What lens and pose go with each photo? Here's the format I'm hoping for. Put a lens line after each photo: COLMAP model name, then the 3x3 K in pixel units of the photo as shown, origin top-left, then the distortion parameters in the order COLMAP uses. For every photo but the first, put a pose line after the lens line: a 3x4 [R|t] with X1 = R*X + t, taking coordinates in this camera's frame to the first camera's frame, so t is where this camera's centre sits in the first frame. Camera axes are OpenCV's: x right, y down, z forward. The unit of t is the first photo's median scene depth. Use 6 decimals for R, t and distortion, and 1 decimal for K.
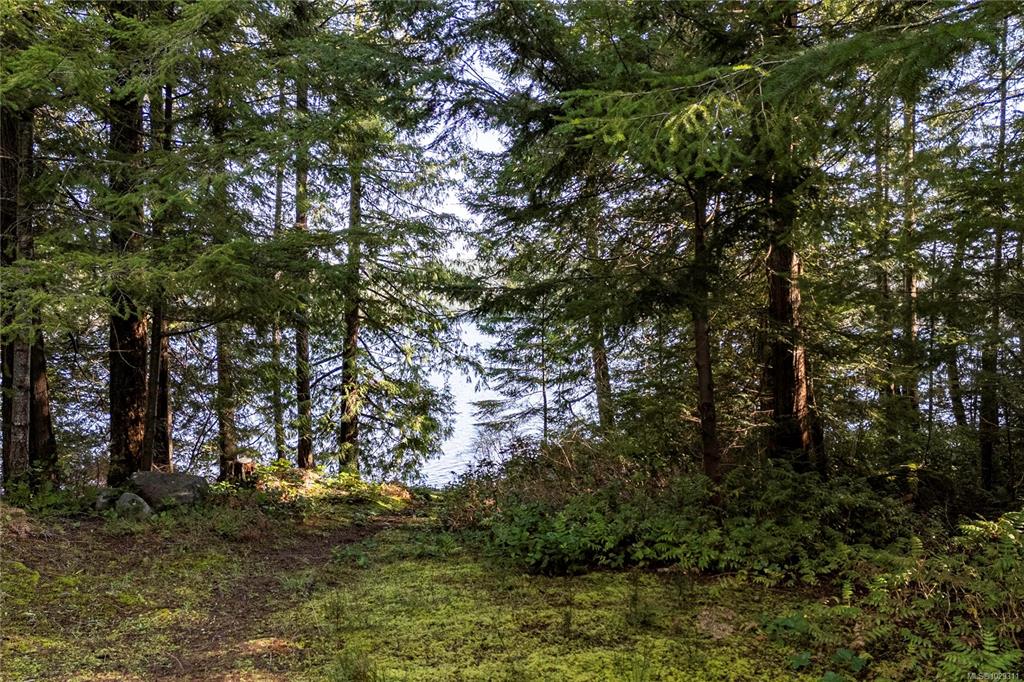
lens RADIAL K [[912.5, 0, 514.9], [0, 912.5, 340.1], [0, 0, 1]] dist [0.083767, -0.112162]
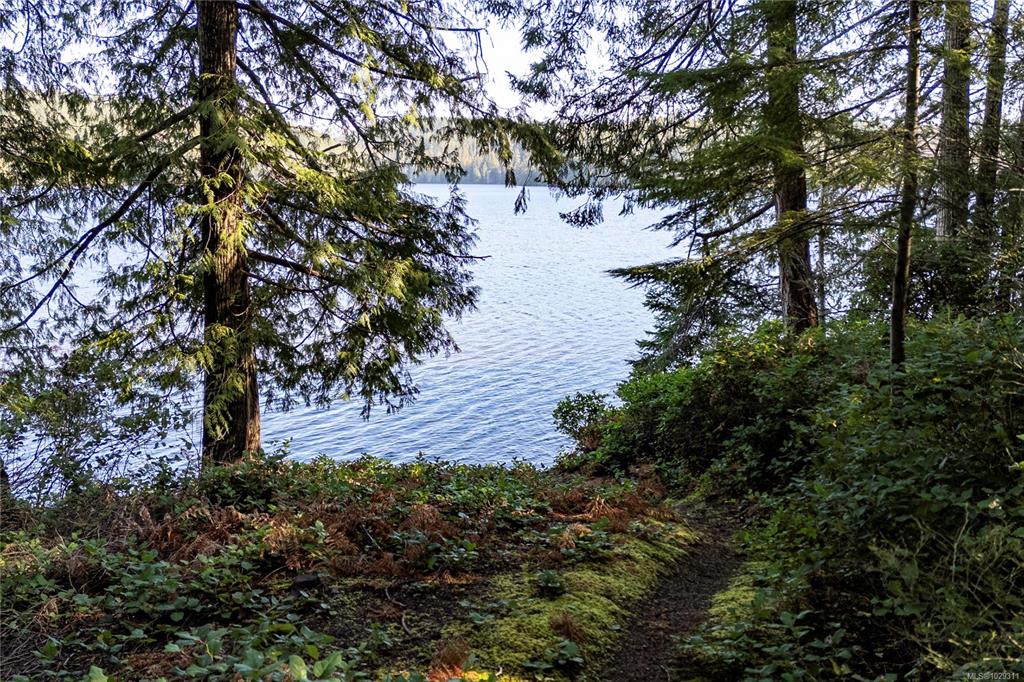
lens RADIAL K [[912.5, 0, 519.5], [0, 912.5, 342.8], [0, 0, 1]] dist [0.083767, -0.112162]
pose [[0.999376, -0.005562, 0.034891, -0.061583], [0.000311, 0.988876, 0.148744, 0.055989], [-0.035330, -0.148640, 0.988260, 0.557663]]
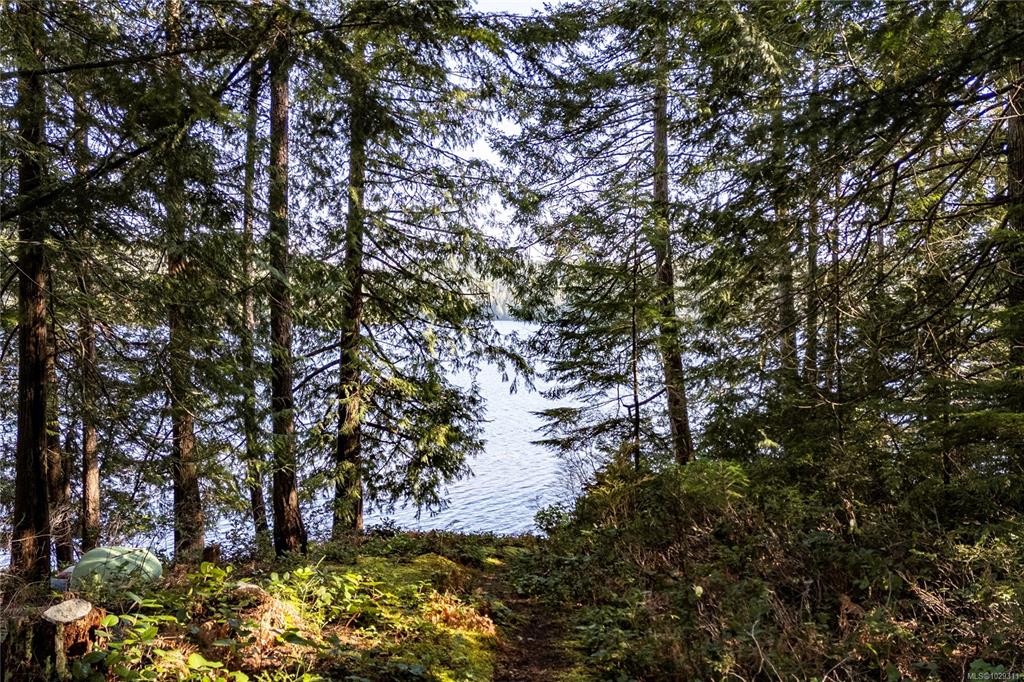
lens RADIAL K [[912.5, 0, 510.9], [0, 912.5, 339.1], [0, 0, 1]] dist [0.083767, -0.112162]
pose [[0.999996, 0.001372, 0.002380, -0.047511], [-0.001371, 0.999999, -0.000411, 0.011305], [-0.002381, 0.000407, 0.999997, 0.234196]]
